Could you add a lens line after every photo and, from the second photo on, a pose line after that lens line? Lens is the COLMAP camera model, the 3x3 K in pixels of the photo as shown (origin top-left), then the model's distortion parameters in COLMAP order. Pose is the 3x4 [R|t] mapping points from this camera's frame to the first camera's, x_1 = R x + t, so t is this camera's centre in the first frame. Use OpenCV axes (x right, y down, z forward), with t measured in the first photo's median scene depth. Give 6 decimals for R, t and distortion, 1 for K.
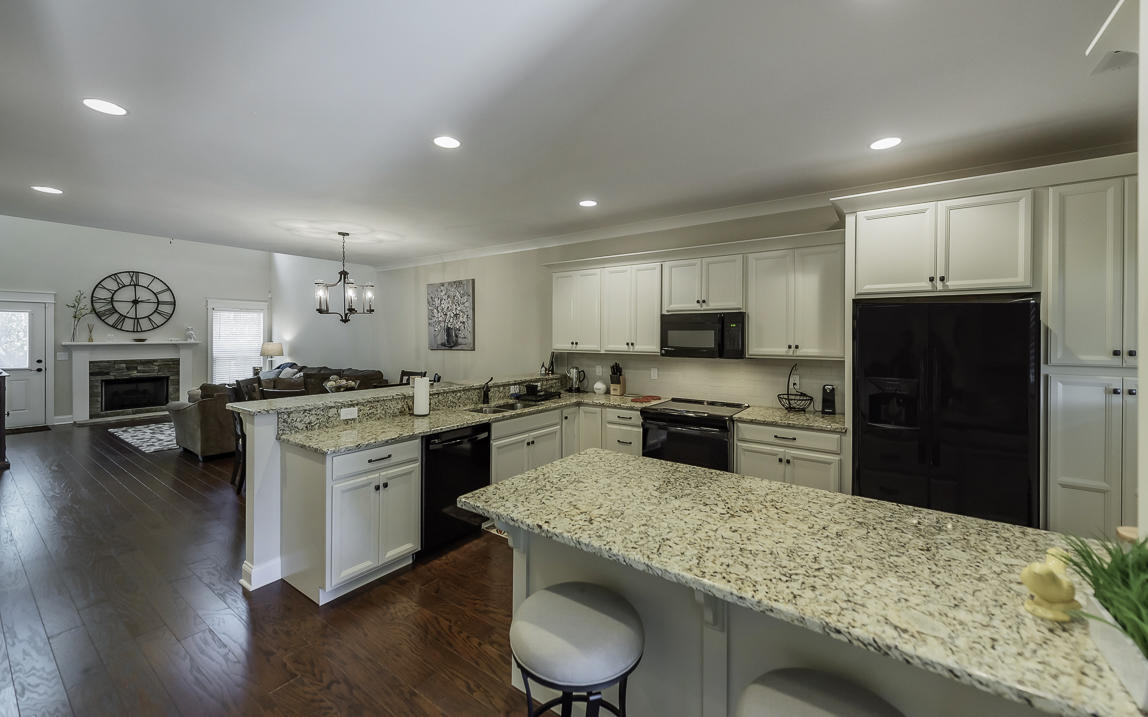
lens RADIAL K [[444.2, 0, 575.7], [0, 444.2, 337.0], [0, 0, 1]] dist [0.003223, -0.000389]
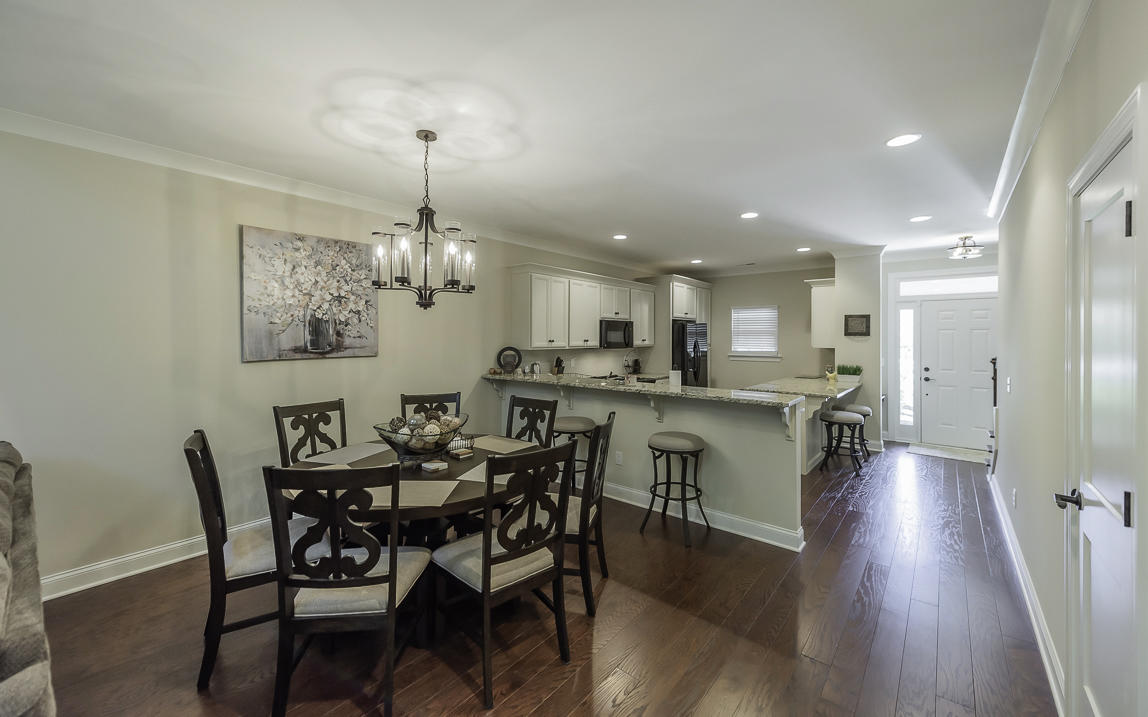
lens RADIAL K [[444.2, 0, 575.7], [0, 444.2, 337.0], [0, 0, 1]] dist [0.003223, -0.000389]
pose [[0.075546, -0.003867, 0.997135, -0.733133], [0.000674, 0.999992, 0.003827, -0.000237], [-0.997142, 0.000383, 0.075548, 0.566256]]
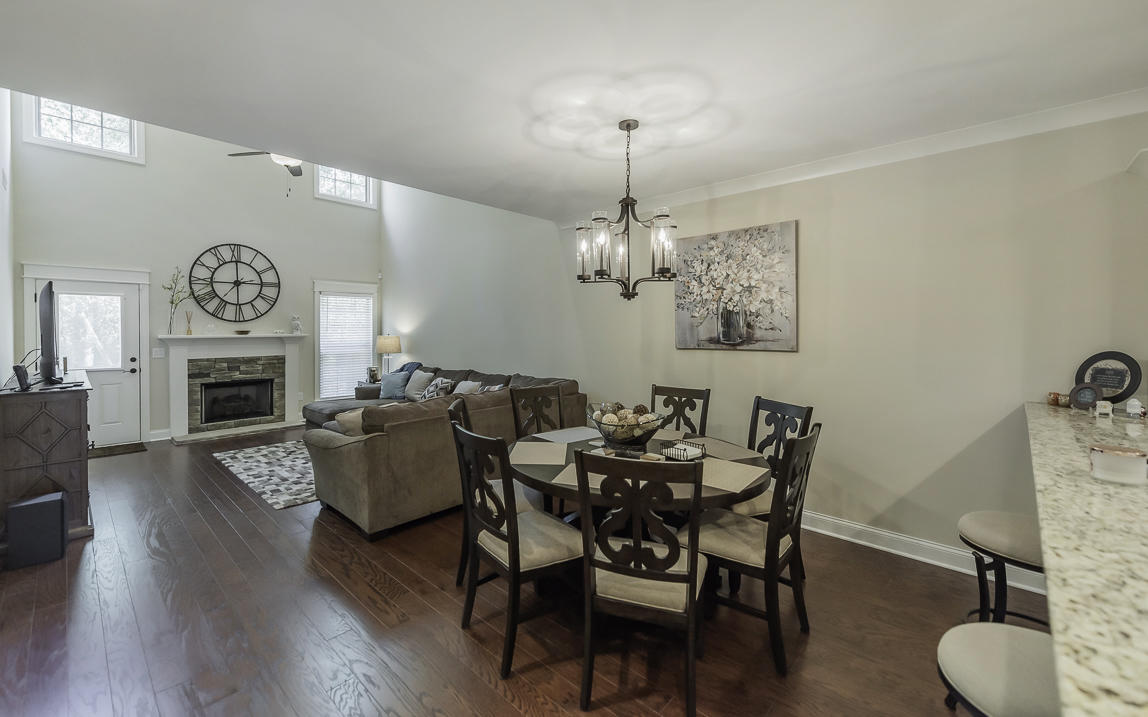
lens RADIAL K [[465.4, 0, 534.9], [0, 465.4, 334.7], [0, 0, 1]] dist [0.009796, -0.000046]
pose [[0.985341, 0.002023, -0.170585, -0.384509], [-0.000164, 0.999940, 0.010913, 0.002442], [0.170597, -0.010725, 0.985282, 0.323839]]
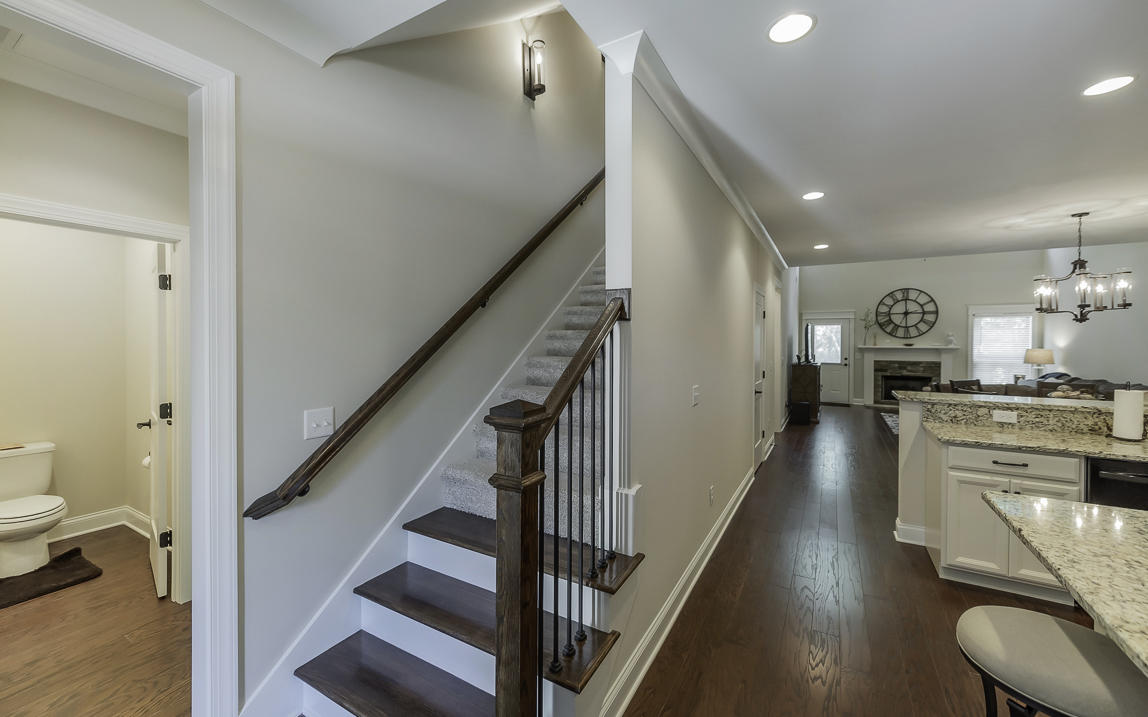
lens RADIAL K [[443.4, 0, 572.3], [0, 443.4, 347.2], [0, 0, 1]] dist [0.001484, -0.000085]
pose [[0.078879, 0.009461, -0.996839, 0.167953], [-0.005903, 0.999942, 0.009023, 0.008675], [0.996867, 0.005173, 0.078930, -0.002426]]
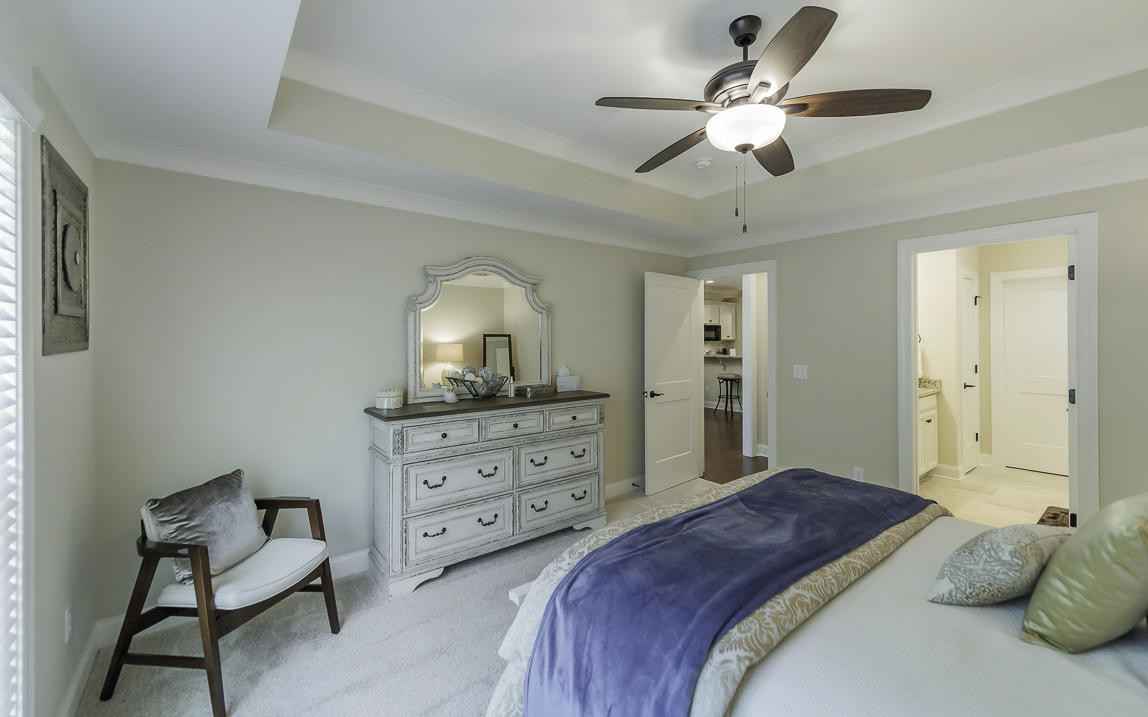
lens RADIAL K [[444.2, 0, 575.7], [0, 444.2, 337.0], [0, 0, 1]] dist [0.003223, -0.000389]
pose [[0.314881, -0.002814, 0.949127, -1.482329], [0.001652, 0.999996, 0.002417, 0.007597], [-0.949130, 0.000807, 0.314884, 0.509825]]
